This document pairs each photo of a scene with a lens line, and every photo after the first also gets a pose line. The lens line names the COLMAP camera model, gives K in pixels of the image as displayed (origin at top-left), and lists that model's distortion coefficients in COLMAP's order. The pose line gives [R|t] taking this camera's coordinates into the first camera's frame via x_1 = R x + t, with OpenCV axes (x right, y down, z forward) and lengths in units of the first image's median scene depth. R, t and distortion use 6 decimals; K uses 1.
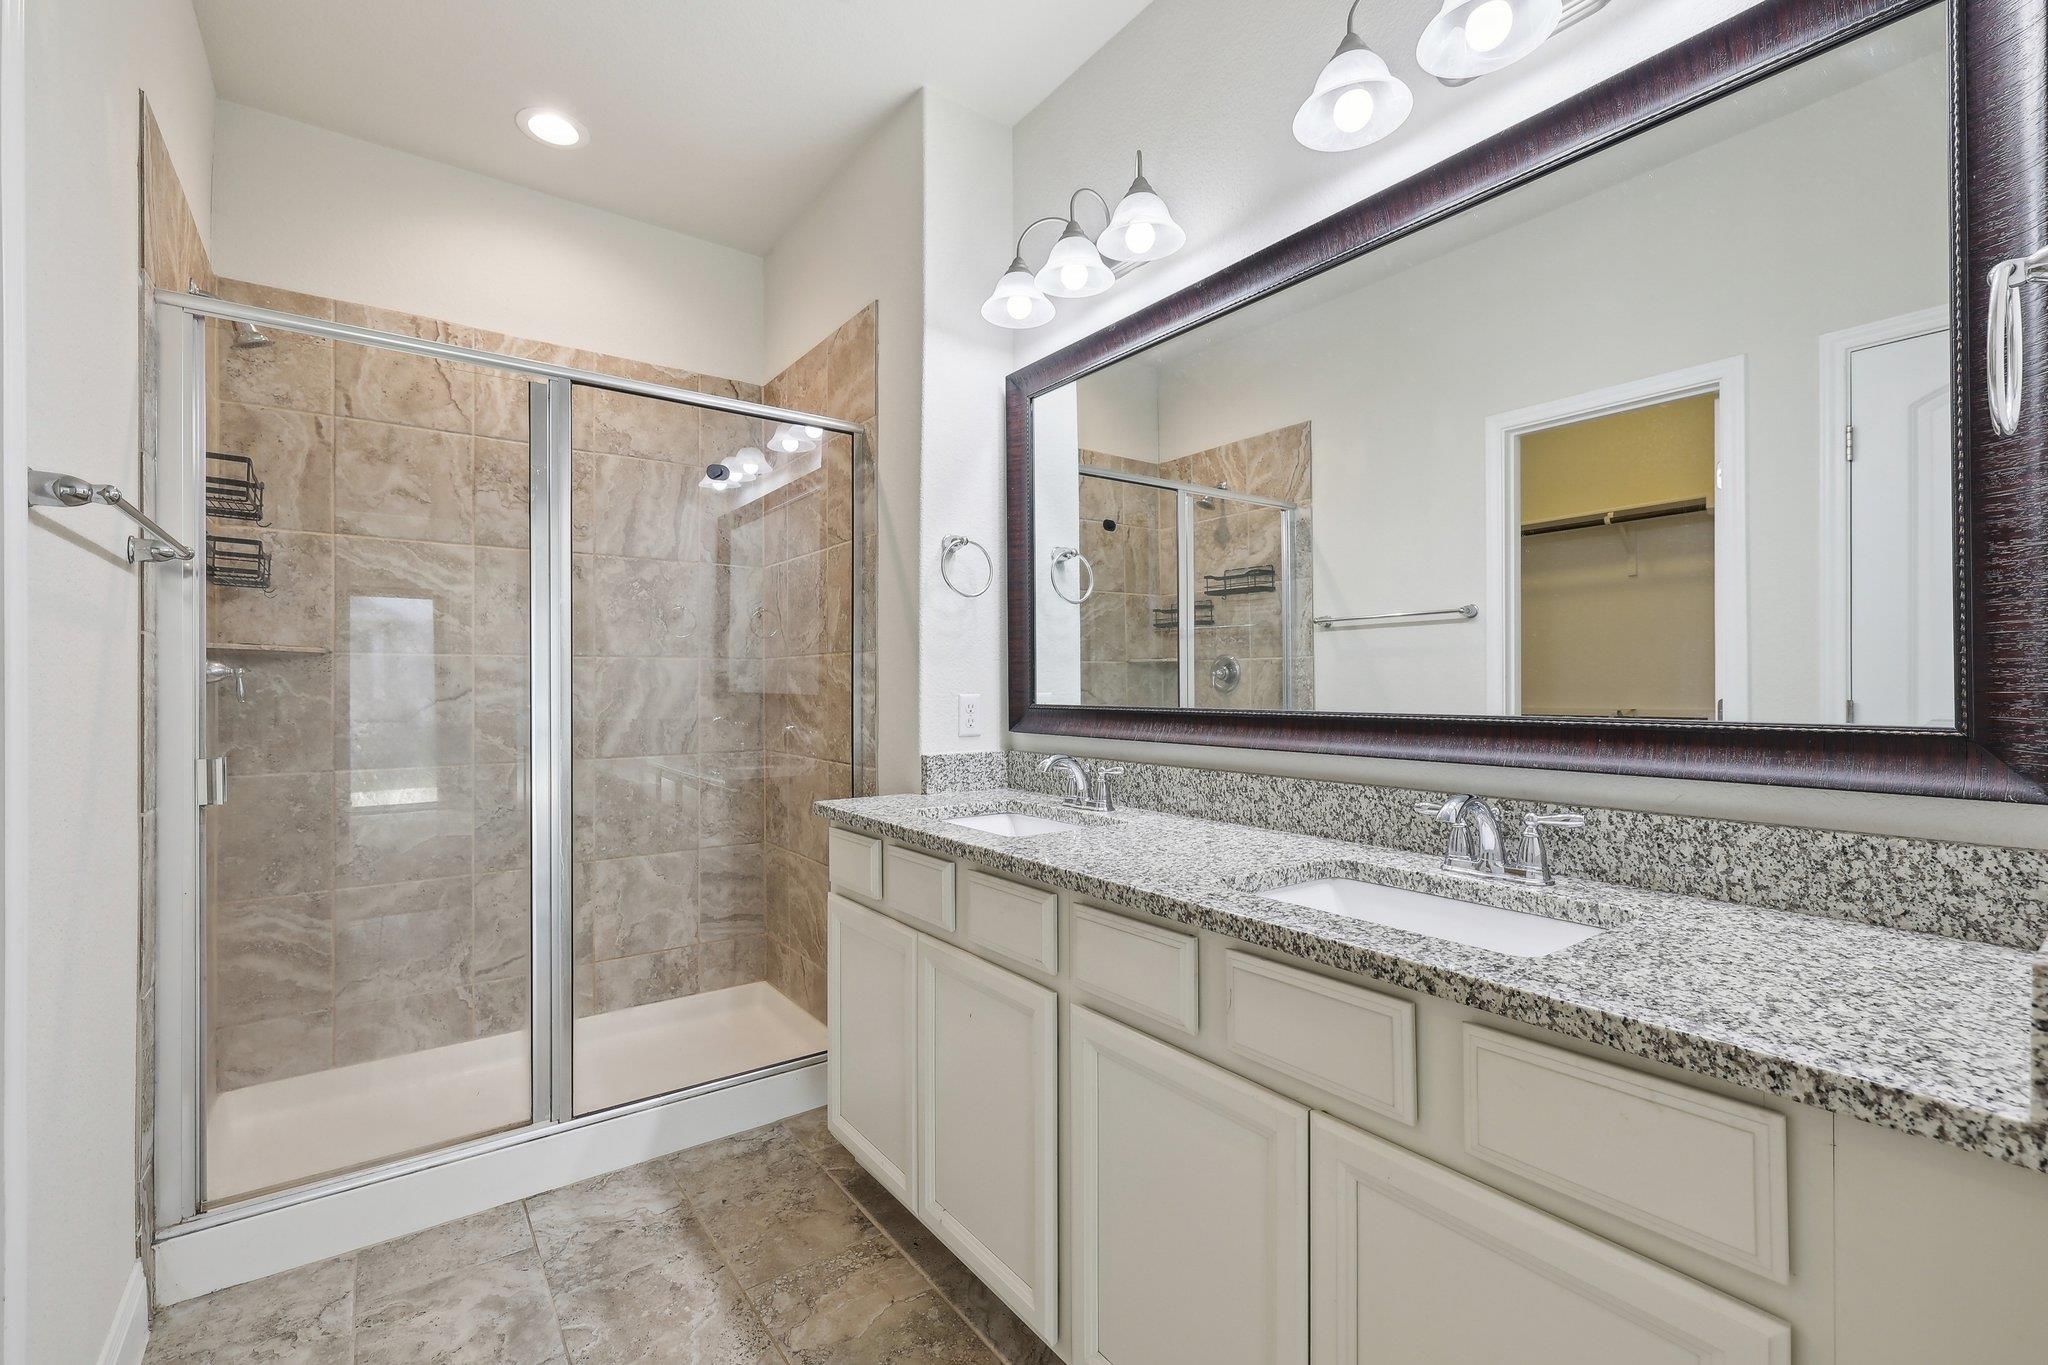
lens RADIAL K [[884.5, 0, 1020.6], [0, 884.5, 683.3], [0, 0, 1]] dist [0.002491, -0.000848]
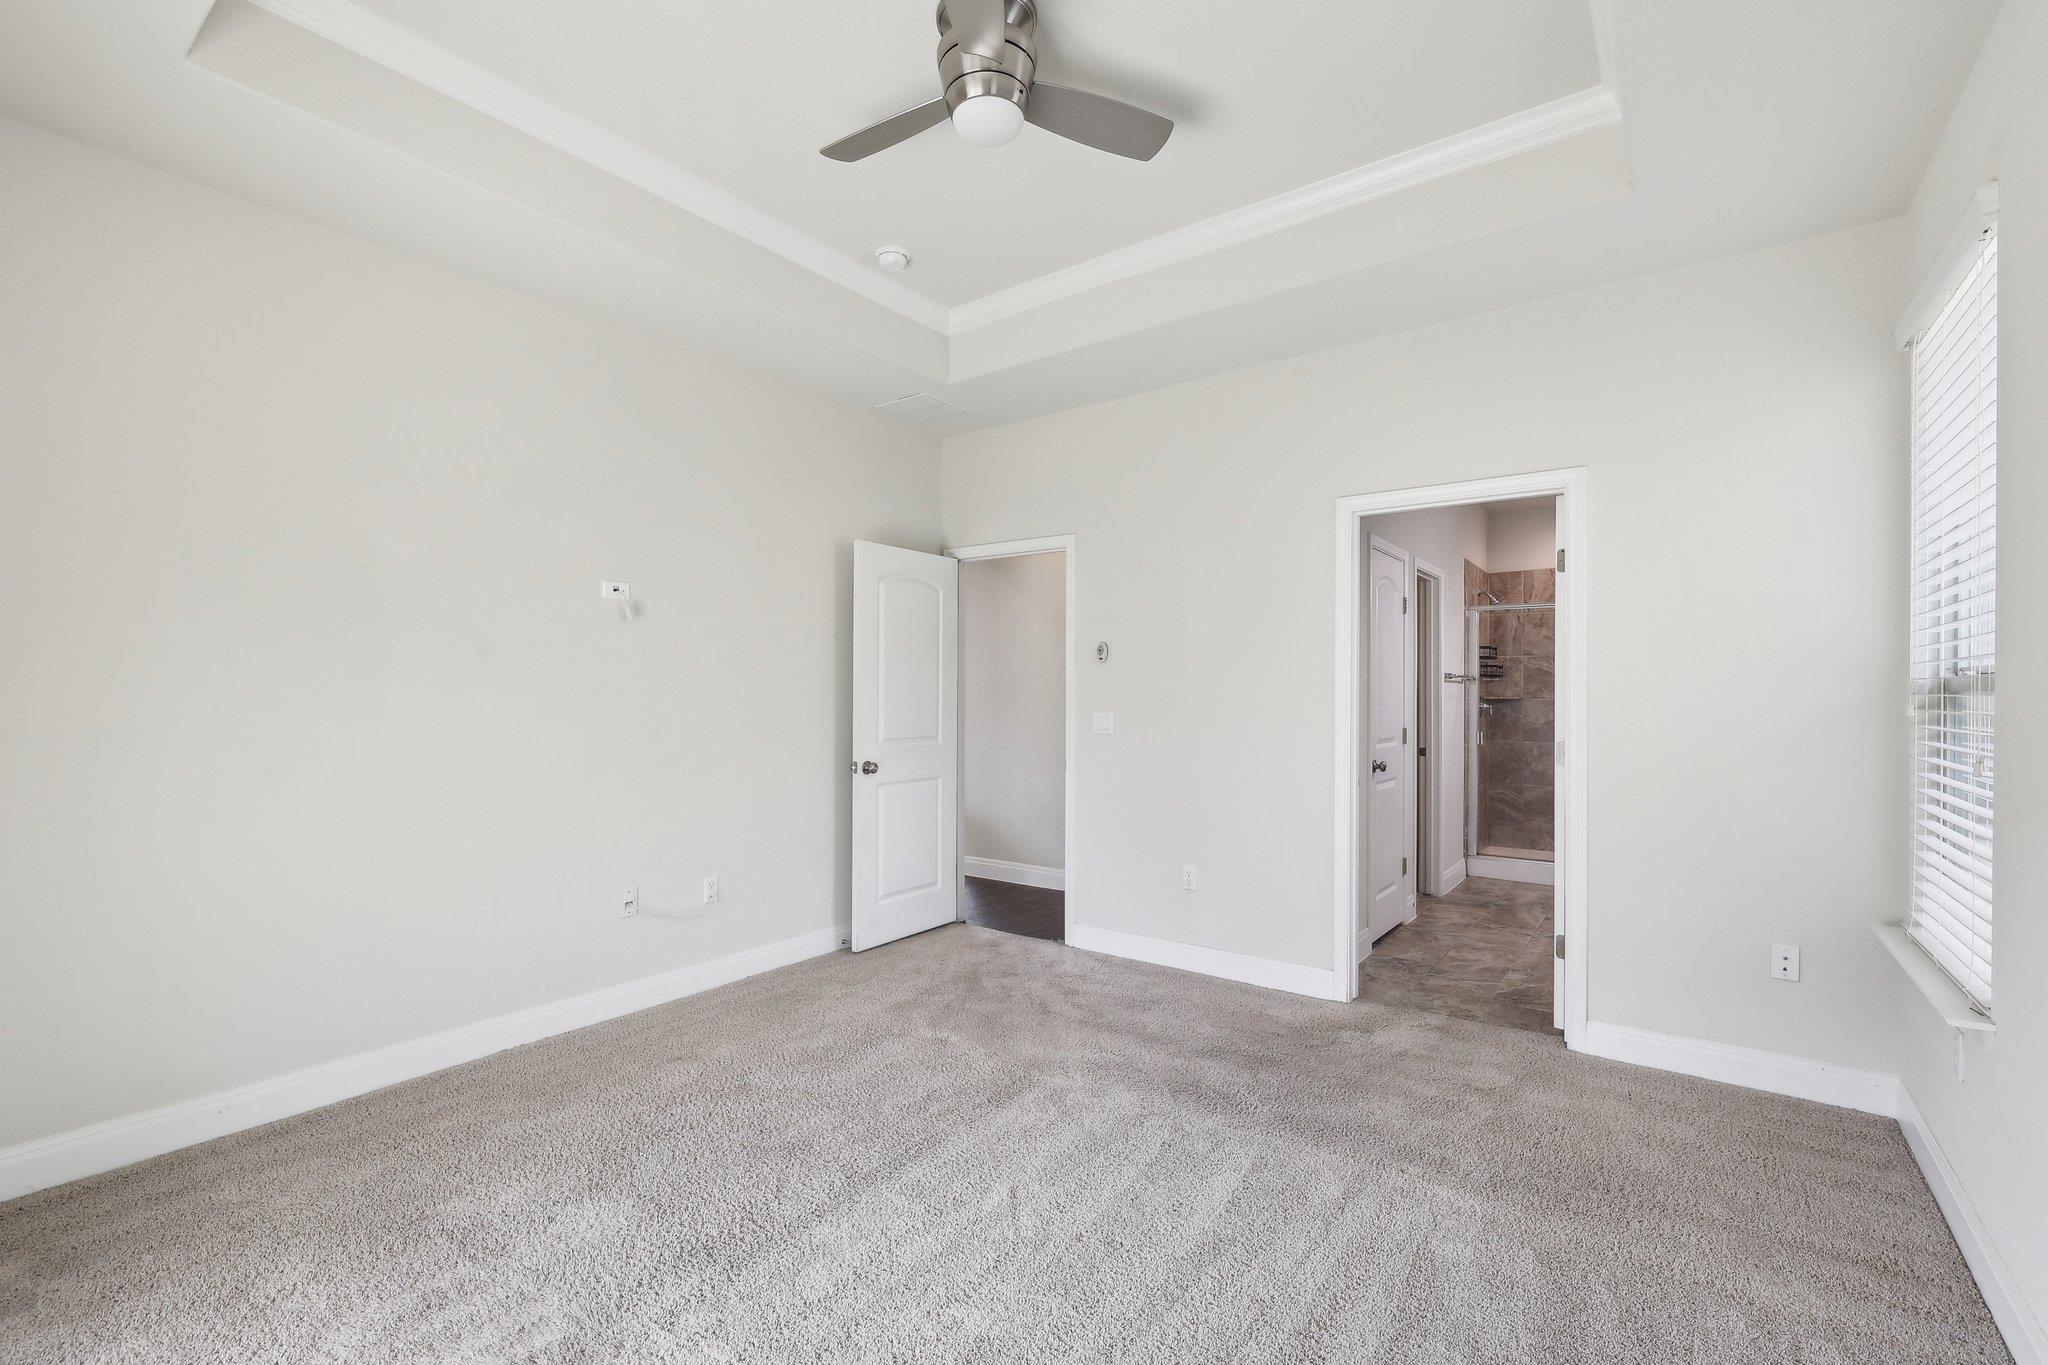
lens RADIAL K [[884.5, 0, 1042.6], [0, 884.5, 696.2], [0, 0, 1]] dist [0.002491, -0.000848]
pose [[0.310131, 0.003583, -0.950687, 1.391175], [-0.002958, 0.999992, 0.002804, -0.043550], [0.950689, 0.001943, 0.310139, -1.288938]]
